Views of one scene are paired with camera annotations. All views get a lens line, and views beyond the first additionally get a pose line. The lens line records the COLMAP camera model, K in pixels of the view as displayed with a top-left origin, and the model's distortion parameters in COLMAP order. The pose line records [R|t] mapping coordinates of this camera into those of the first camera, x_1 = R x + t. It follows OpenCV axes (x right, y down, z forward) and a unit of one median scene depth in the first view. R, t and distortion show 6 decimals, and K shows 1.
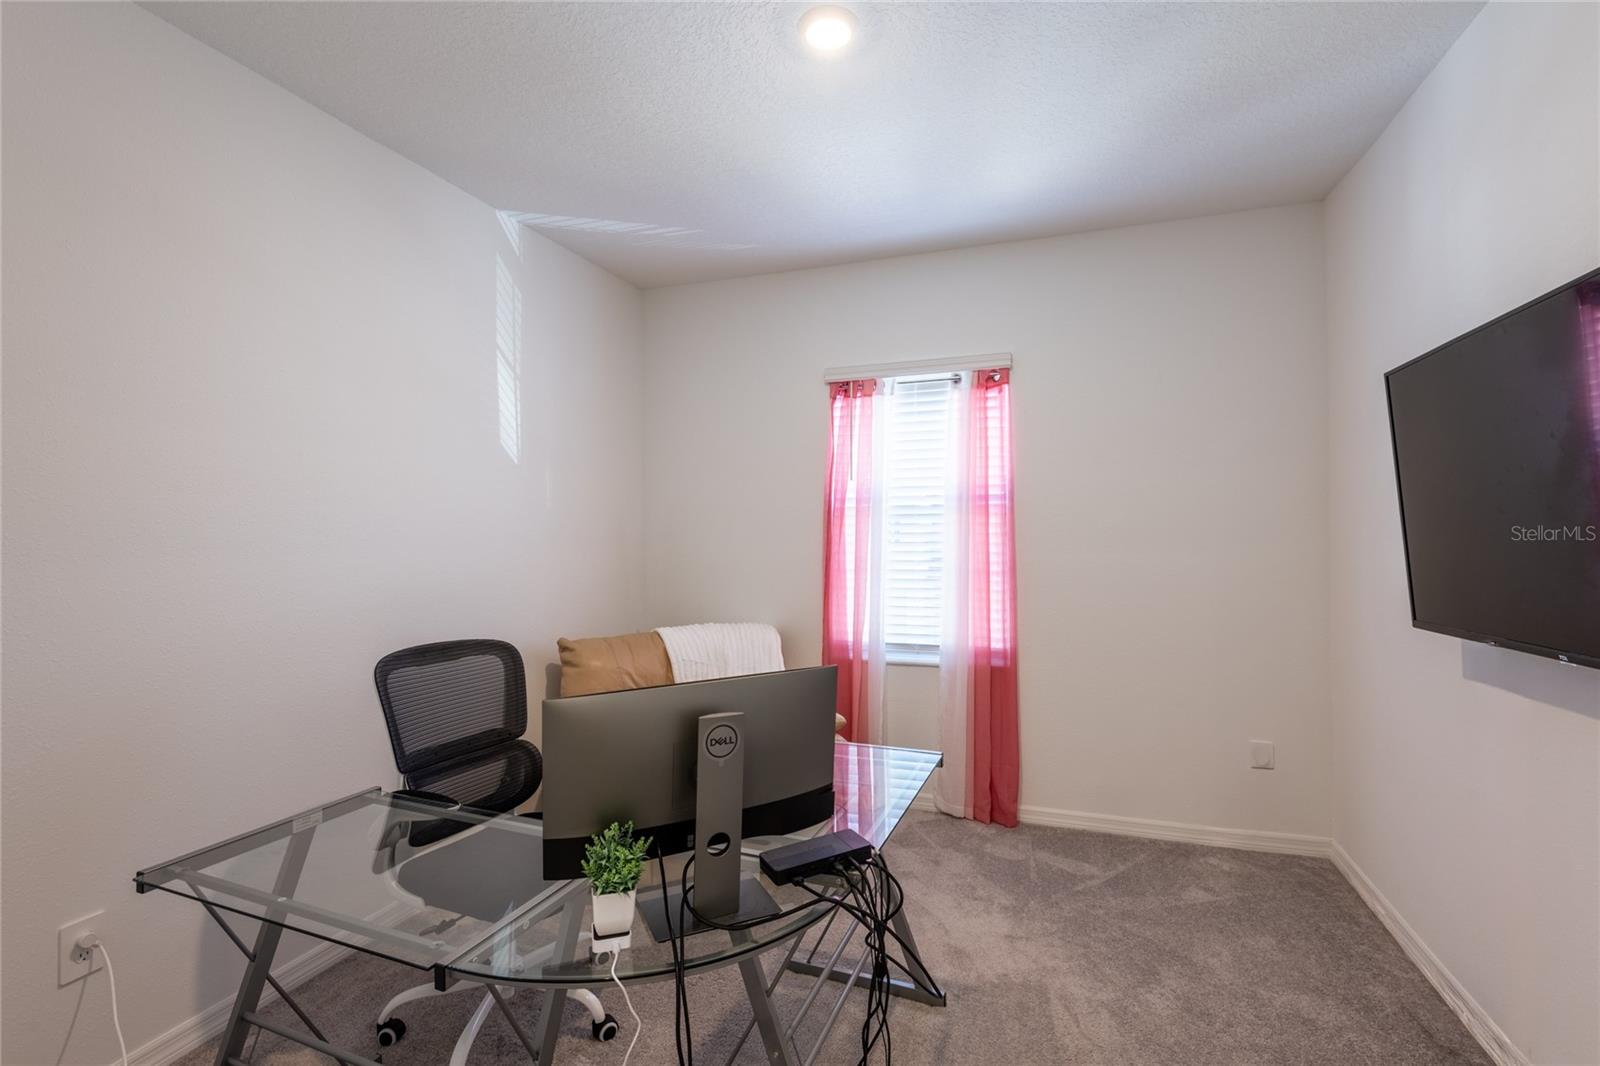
lens RADIAL K [[723.5, 0, 796.2], [0, 723.5, 521.8], [0, 0, 1]] dist [0.024532, -0.014656]
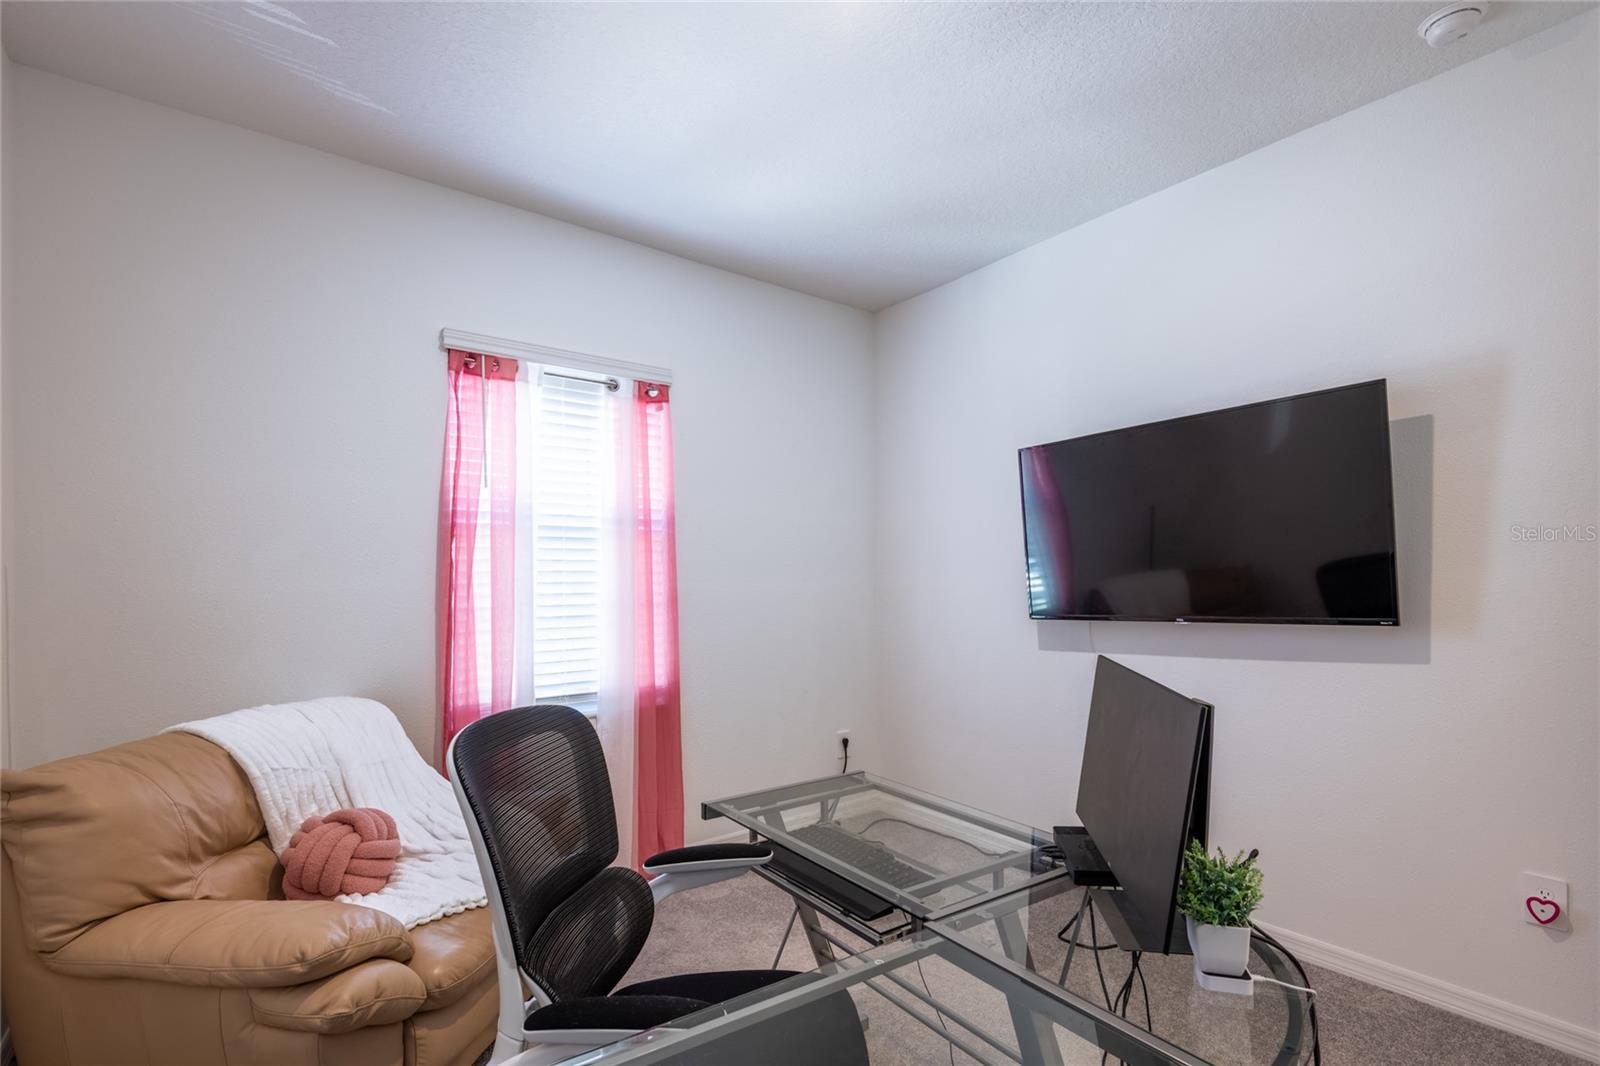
lens RADIAL K [[730.4, 0, 802.6], [0, 730.4, 587.8], [0, 0, 1]] dist [0.009222, -0.015598]
pose [[0.546504, -0.003386, 0.837450, -0.400385], [-0.004586, 0.999965, 0.007036, 0.041062], [-0.837444, -0.007686, 0.546469, 0.331226]]
